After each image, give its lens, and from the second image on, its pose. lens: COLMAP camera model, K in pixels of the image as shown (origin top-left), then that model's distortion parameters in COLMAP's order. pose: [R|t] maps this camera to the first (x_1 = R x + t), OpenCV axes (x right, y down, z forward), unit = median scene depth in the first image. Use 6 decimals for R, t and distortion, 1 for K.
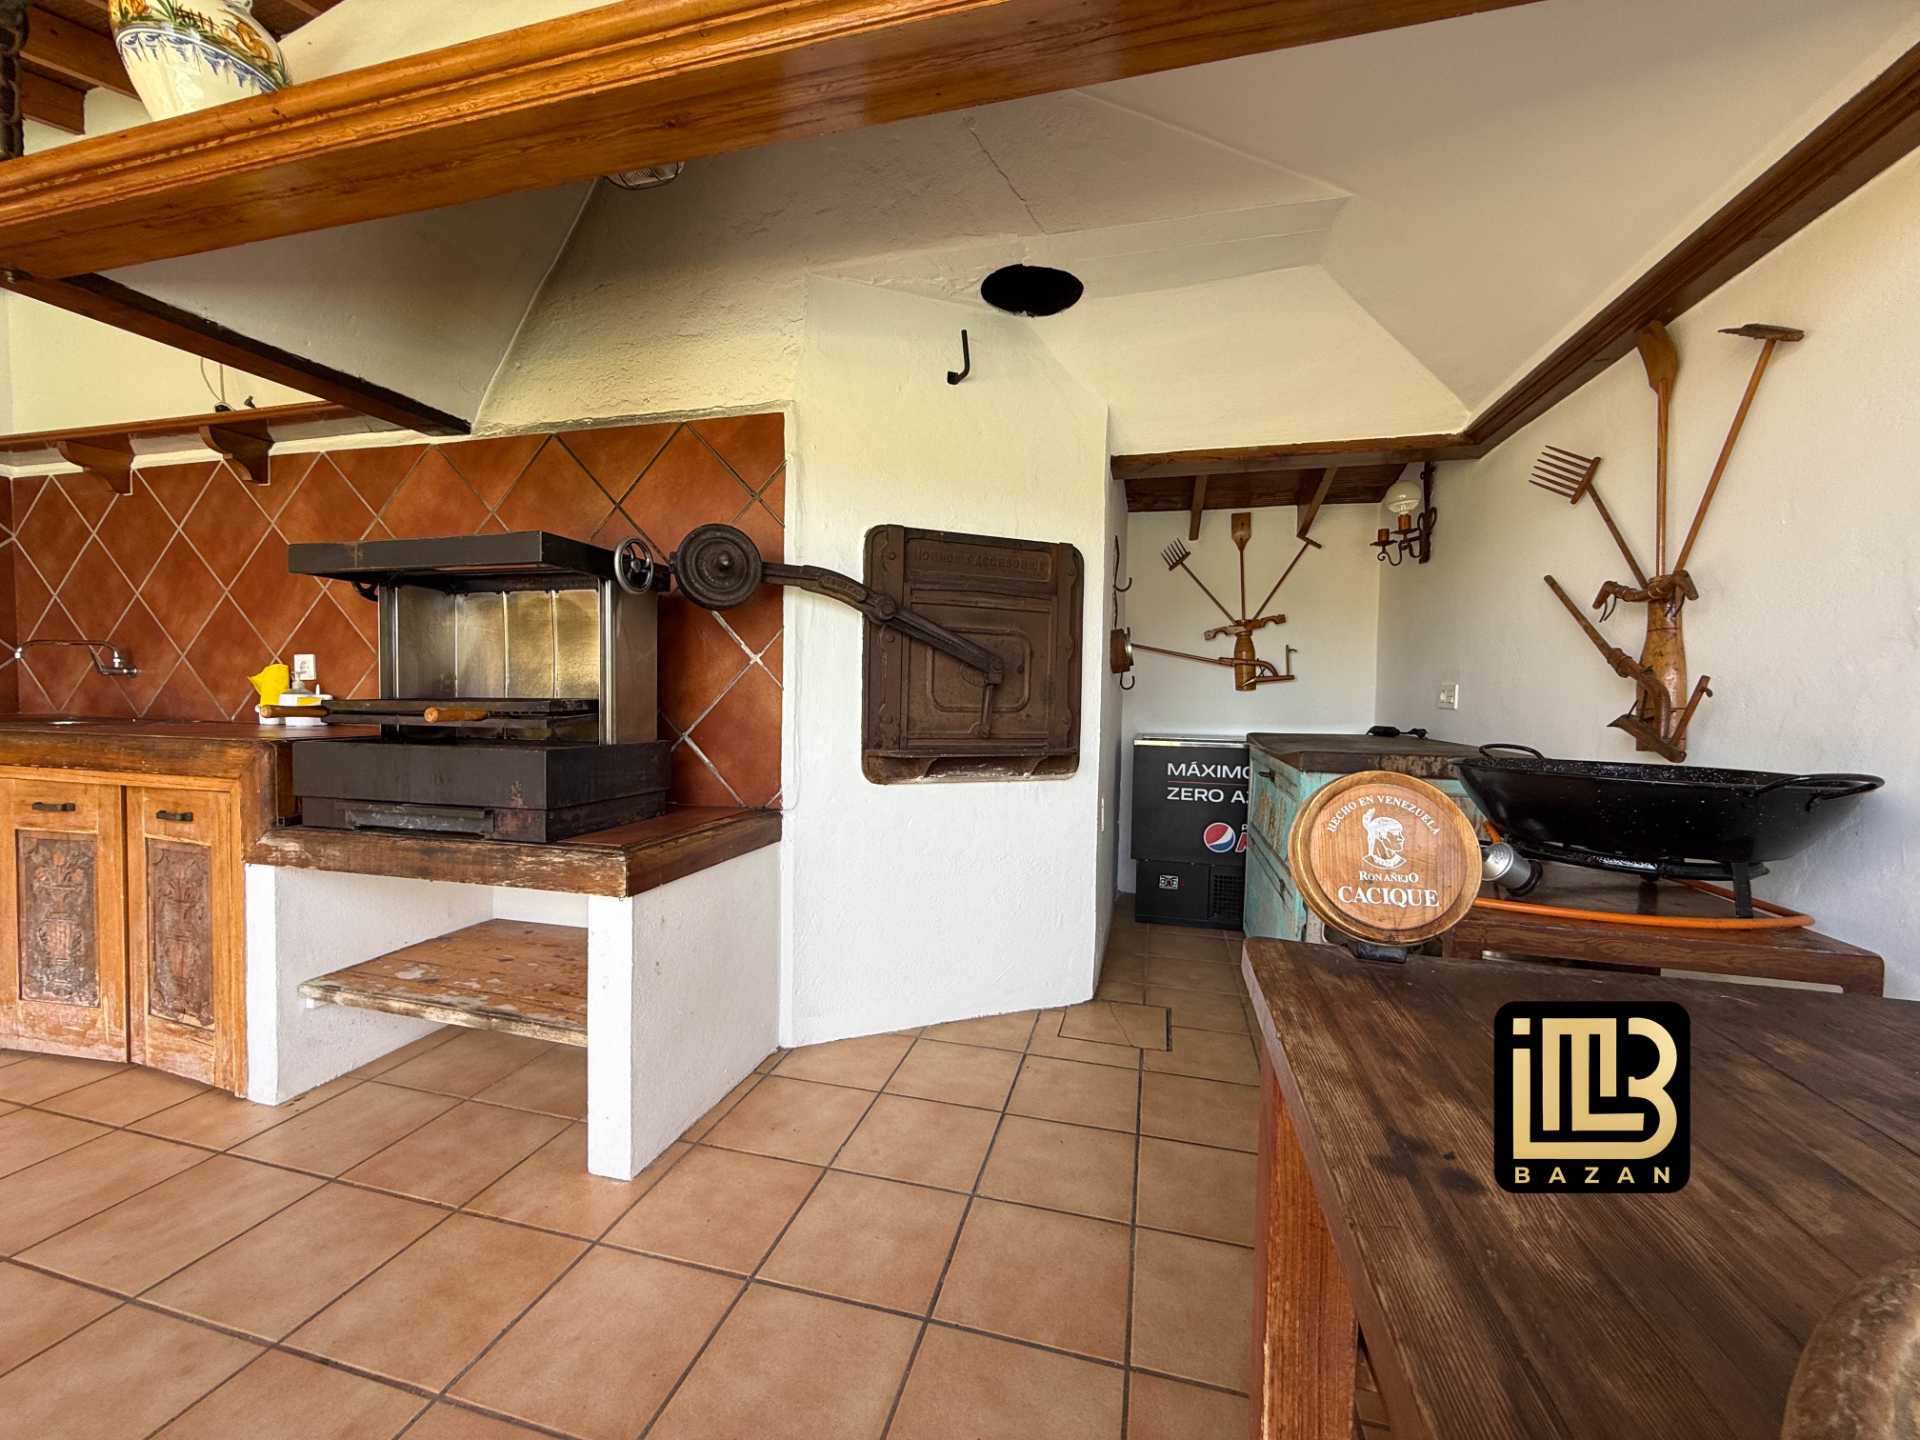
lens RADIAL K [[767.6, 0, 948.5], [0, 767.6, 716.1], [0, 0, 1]] dist [0.000255, -0.000076]
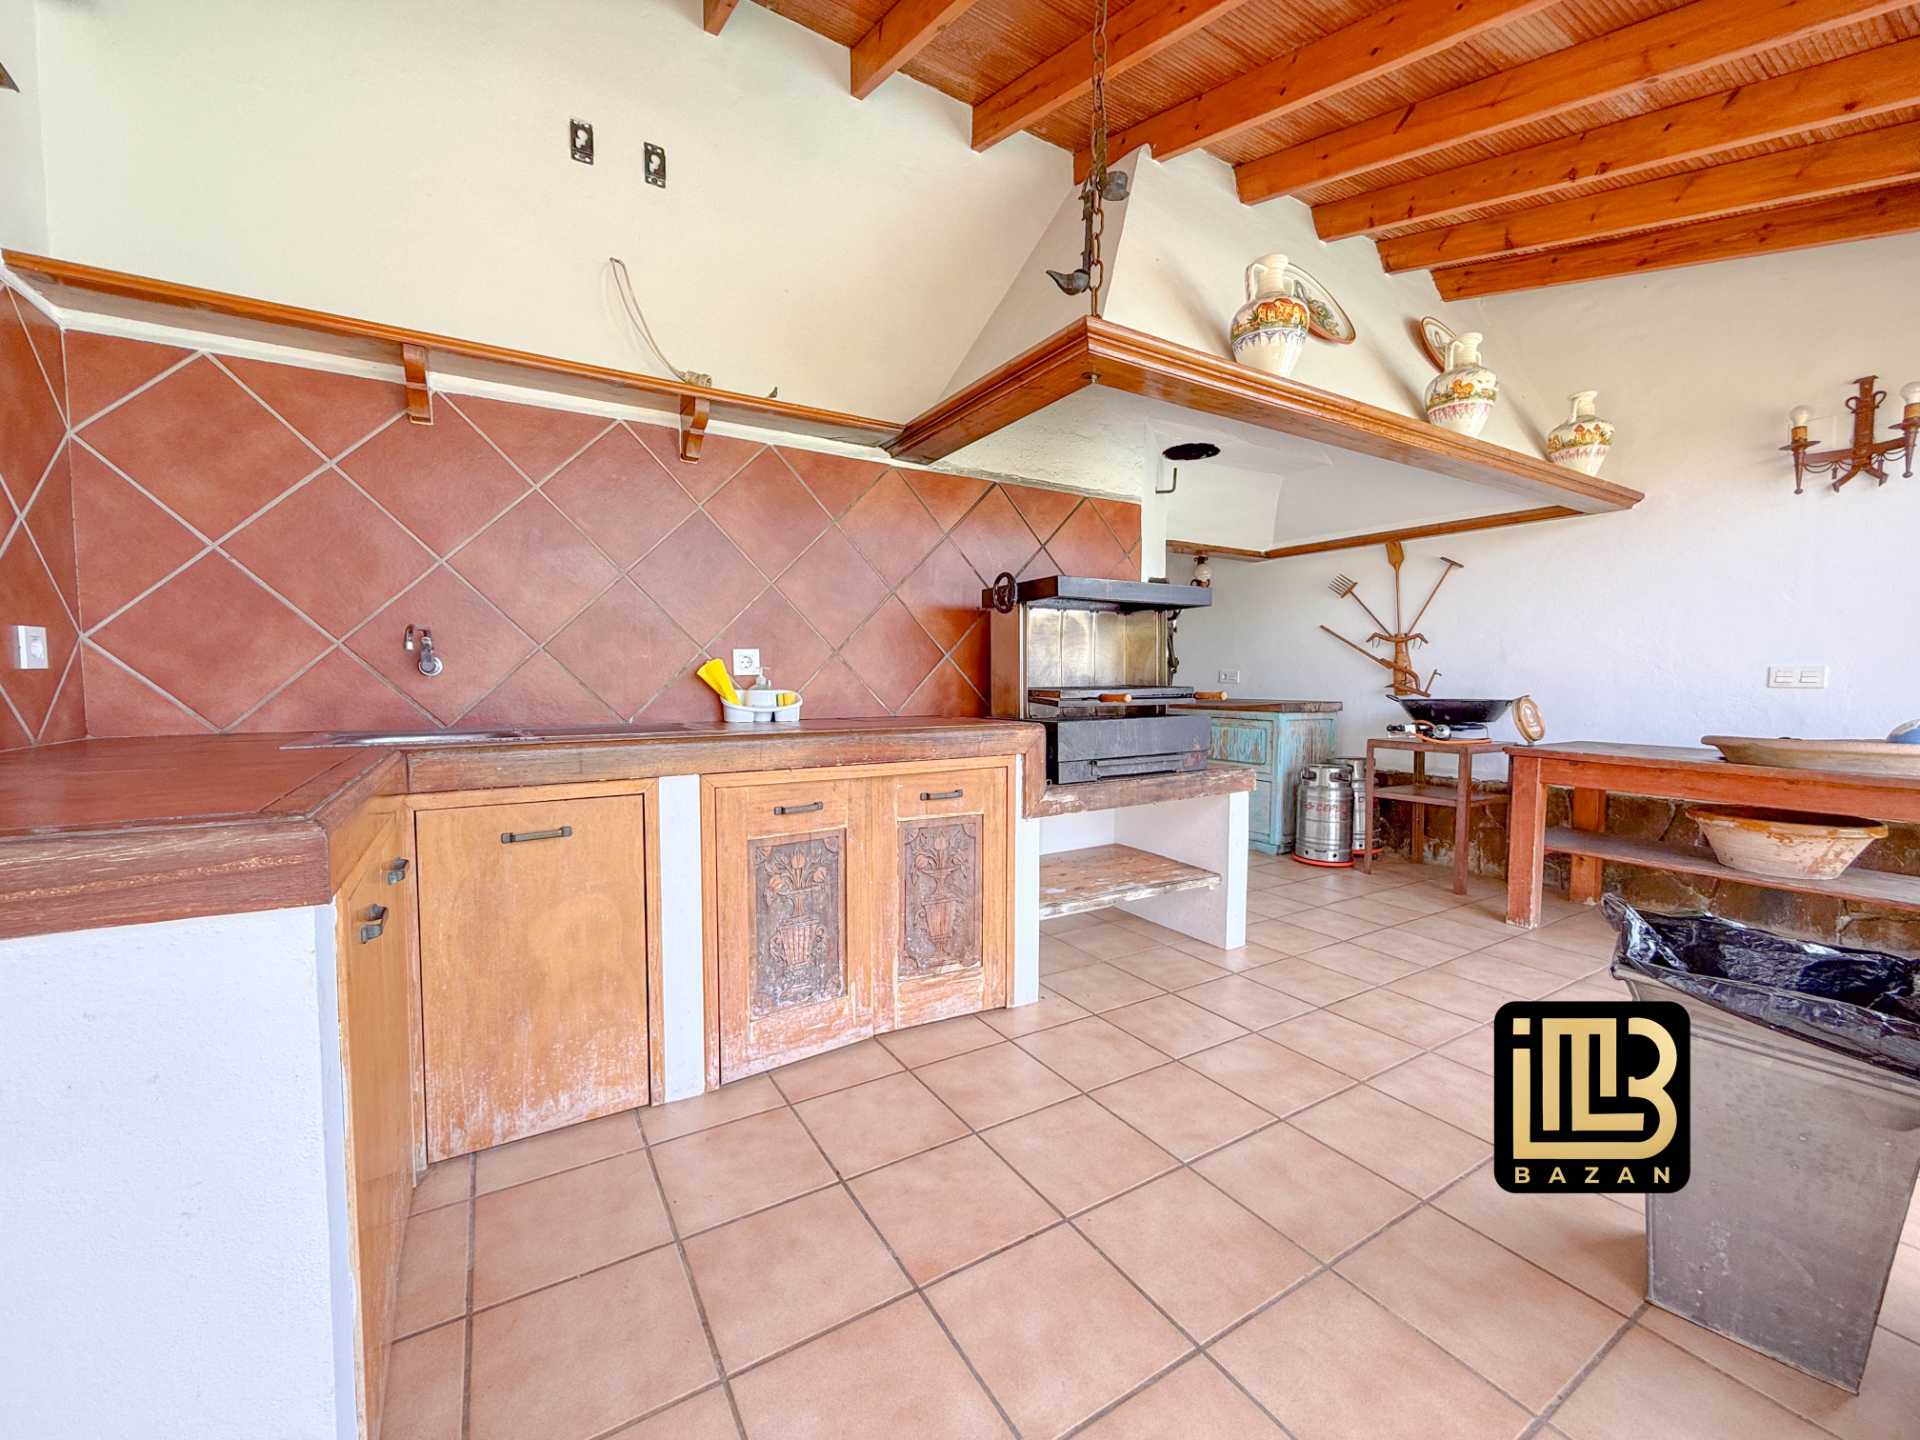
lens RADIAL K [[767.6, 0, 956.0], [0, 767.6, 717.4], [0, 0, 1]] dist [0.000255, -0.000076]
pose [[0.690344, -0.051604, 0.721638, -1.723573], [0.033491, 0.998663, 0.039376, -0.029870], [-0.722705, -0.003015, 0.691150, 0.178237]]
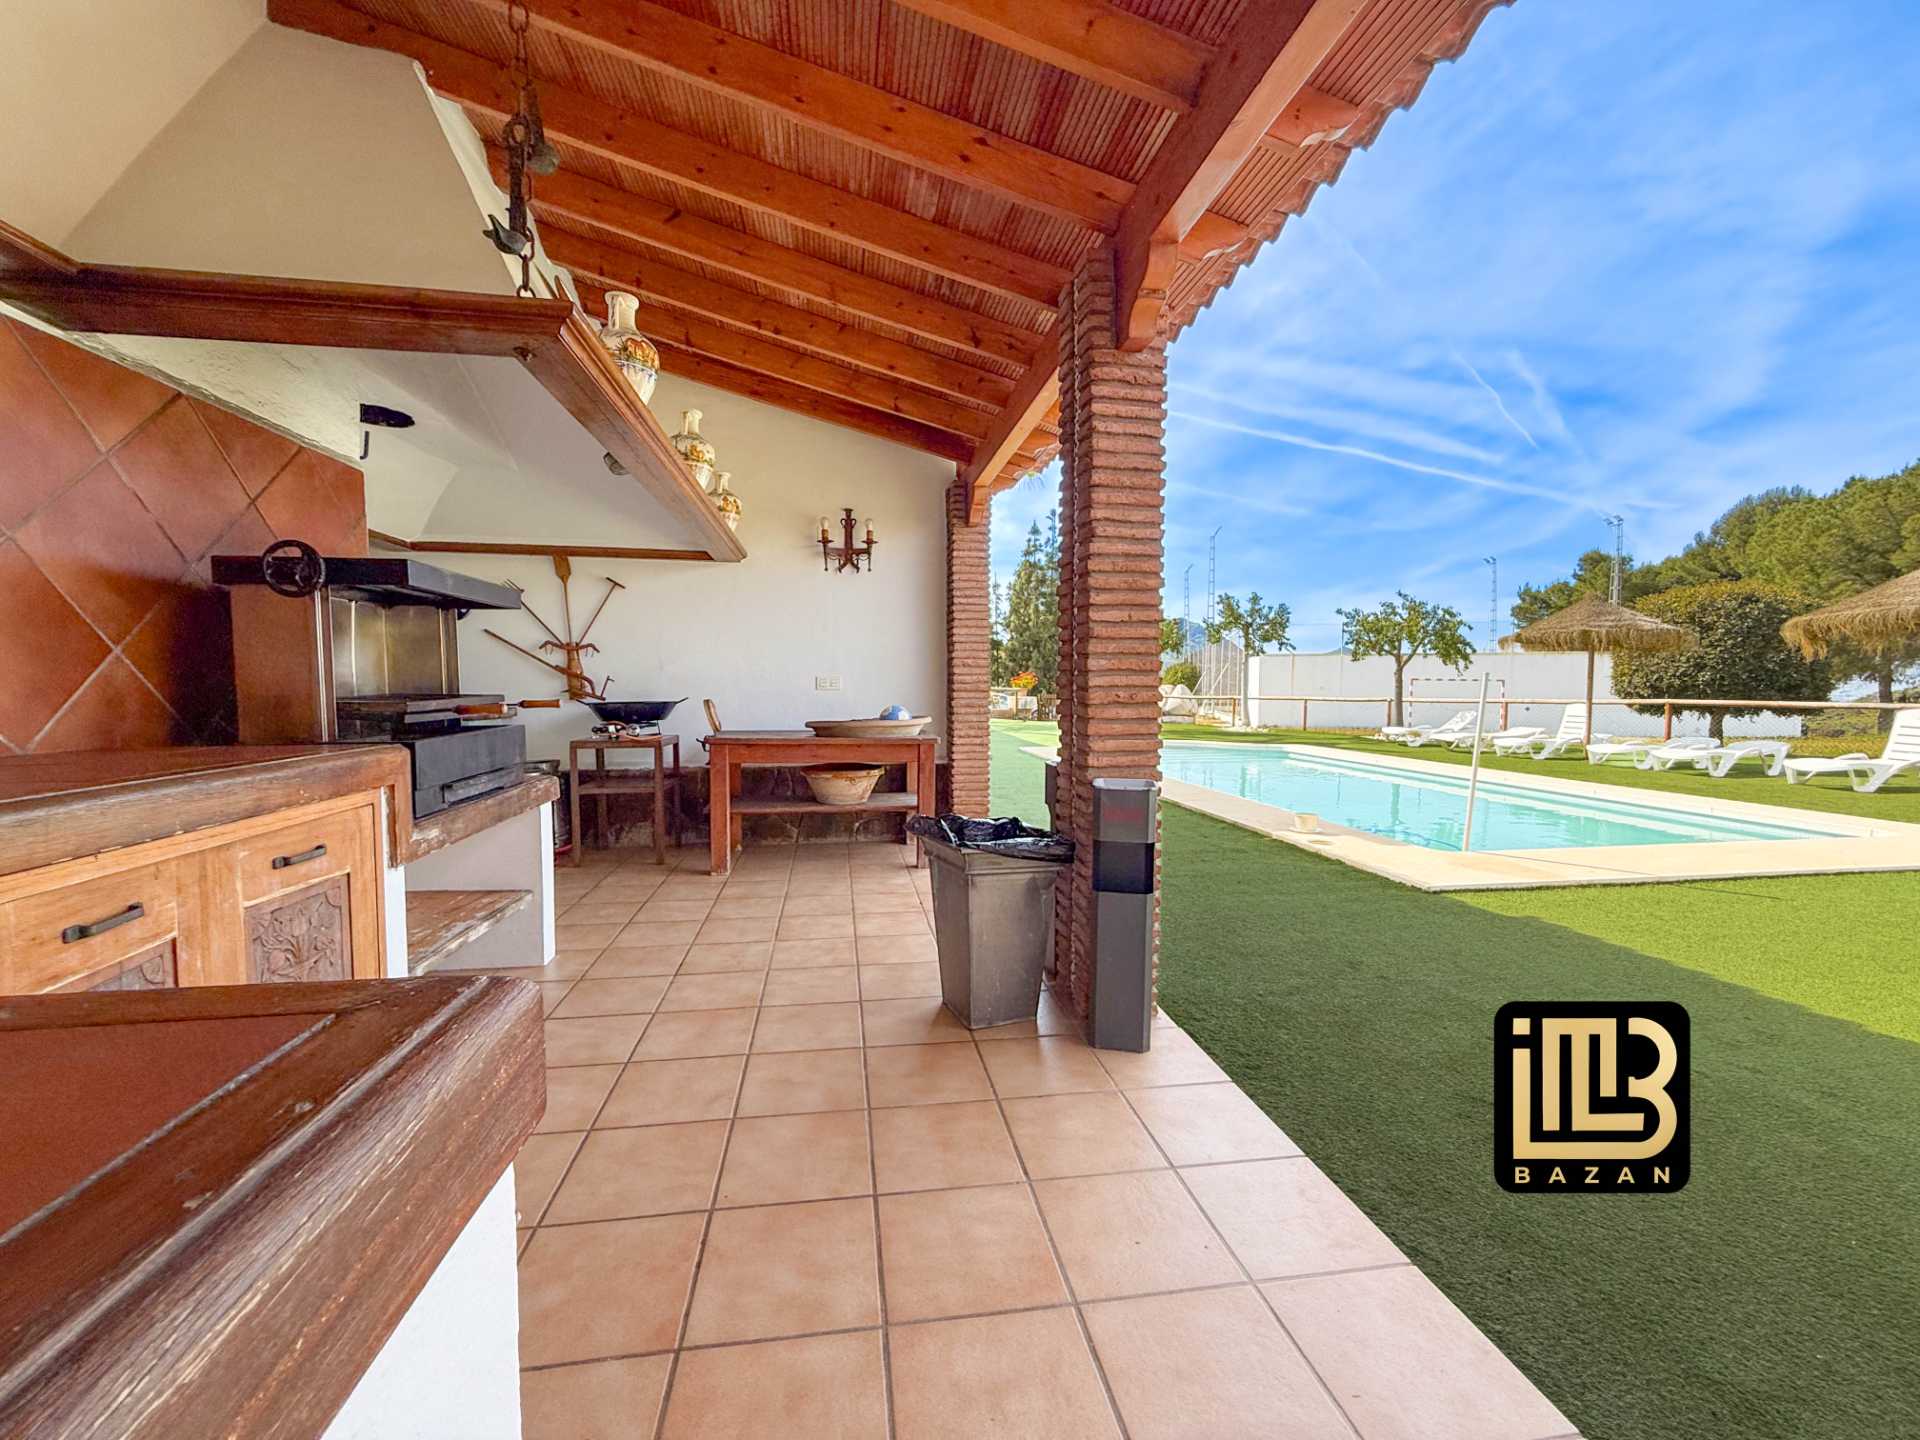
lens RADIAL K [[767.6, 0, 960.0], [0, 767.6, 715.1], [0, 0, 1]] dist [0.000255, -0.000076]
pose [[-0.410670, -0.054681, 0.910143, -1.908471], [0.022995, 0.997262, 0.070290, -0.054949], [-0.911494, 0.049795, -0.408288, 0.655910]]
